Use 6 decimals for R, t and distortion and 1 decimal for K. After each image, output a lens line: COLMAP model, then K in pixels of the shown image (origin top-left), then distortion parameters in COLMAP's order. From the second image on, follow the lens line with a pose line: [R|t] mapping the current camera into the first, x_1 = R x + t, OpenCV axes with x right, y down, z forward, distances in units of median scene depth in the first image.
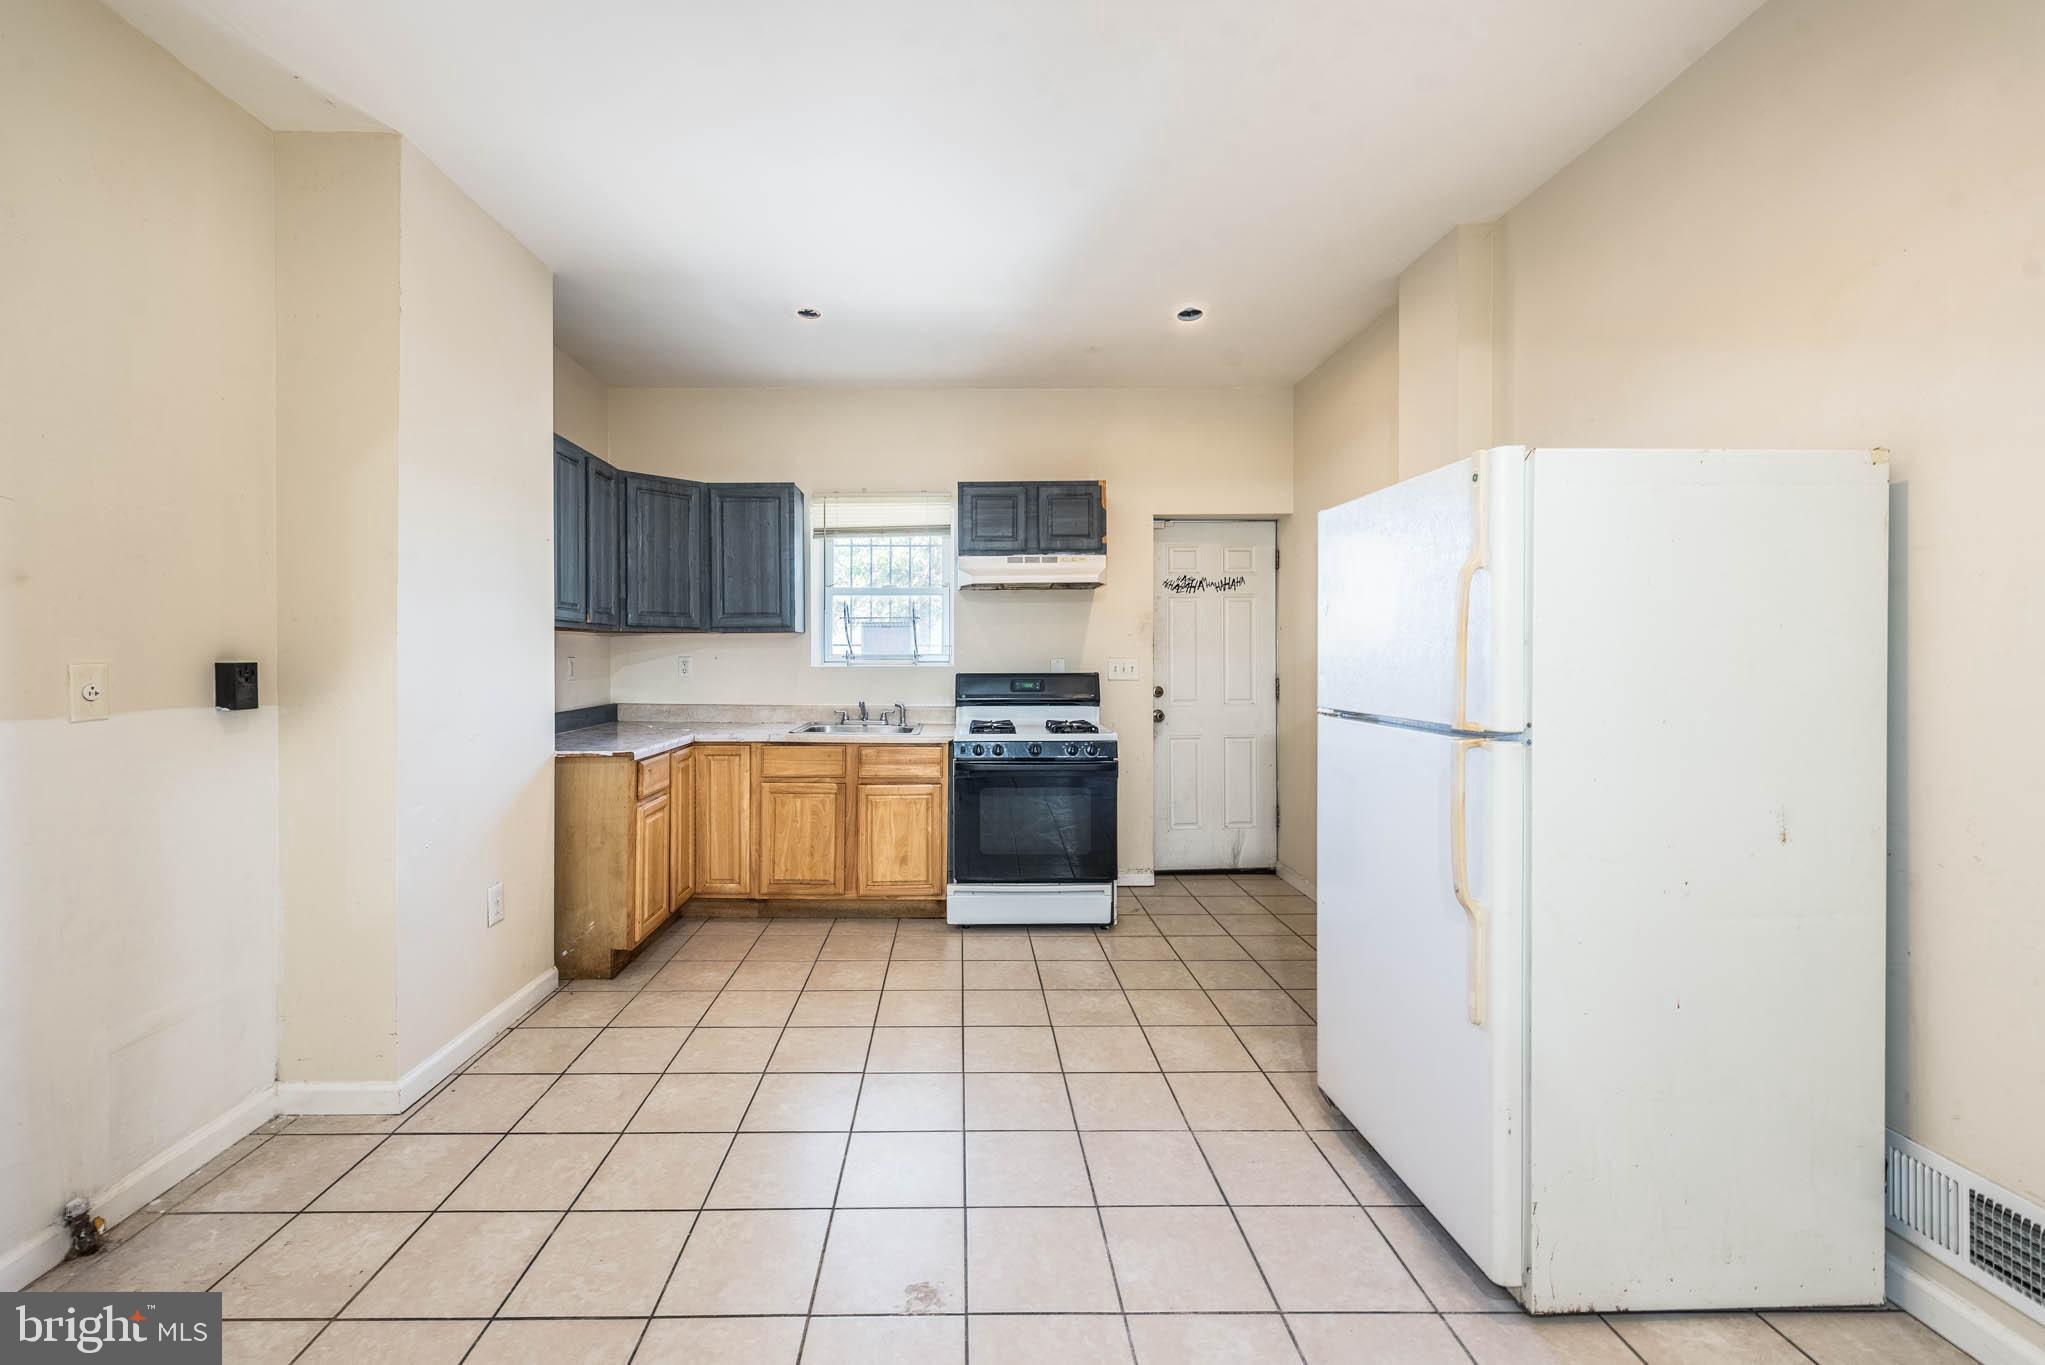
lens RADIAL K [[823.8, 0, 937.7], [0, 823.8, 664.6], [0, 0, 1]] dist [0.014882, -0.002830]
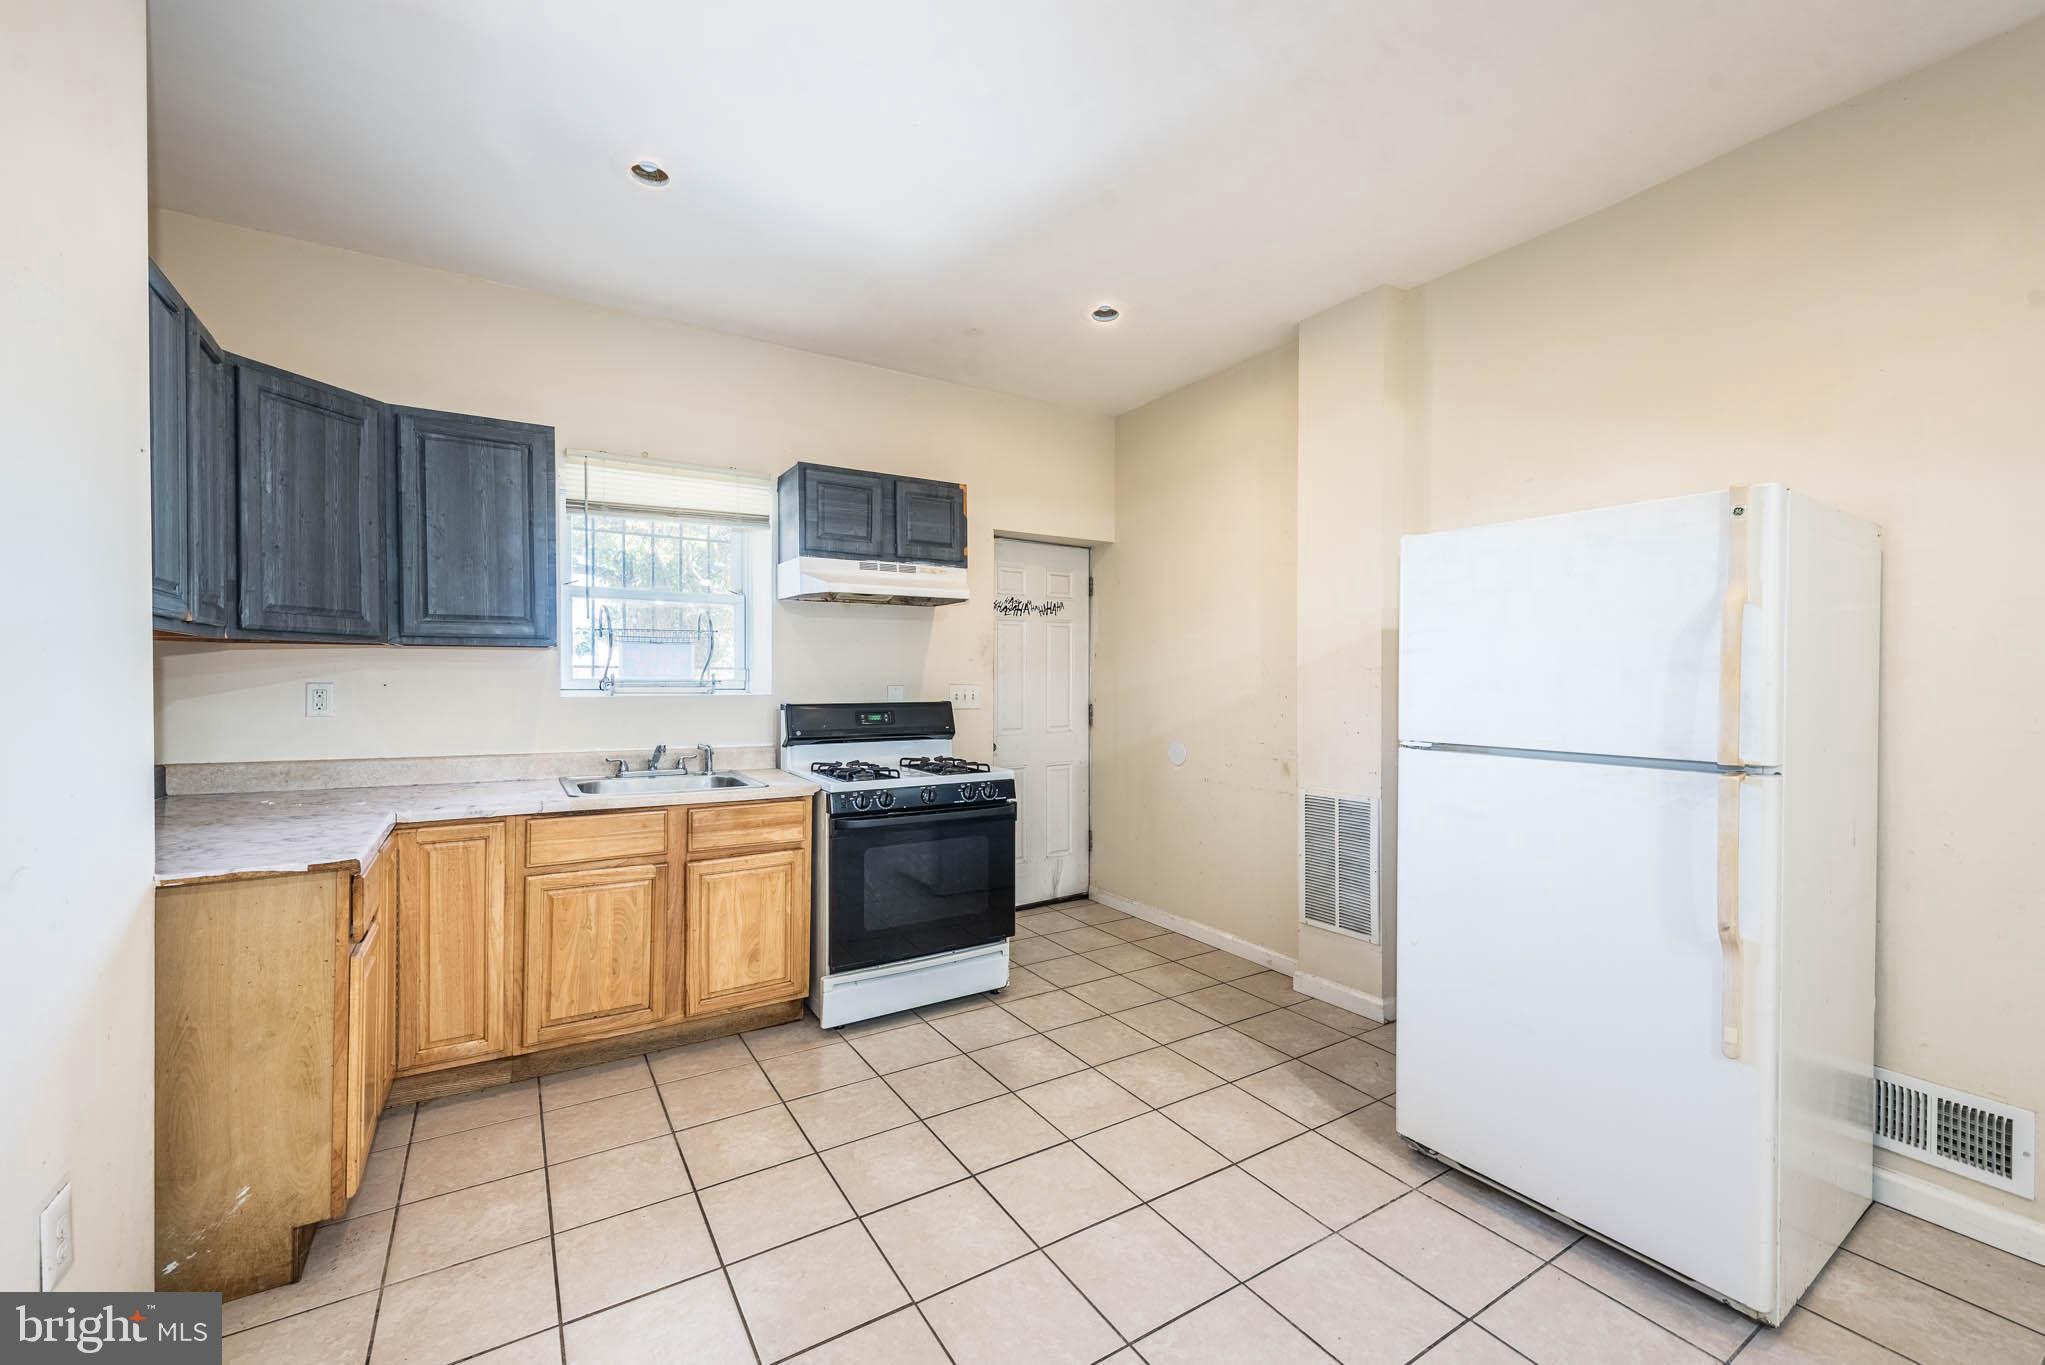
lens RADIAL K [[823.8, 0, 1027.4], [0, 823.8, 689.5], [0, 0, 1]] dist [0.014882, -0.002830]
pose [[0.842527, -0.004258, 0.538638, -0.231898], [0.001856, 0.999986, 0.005002, -0.007915], [-0.538651, -0.003214, 0.842523, 0.231300]]
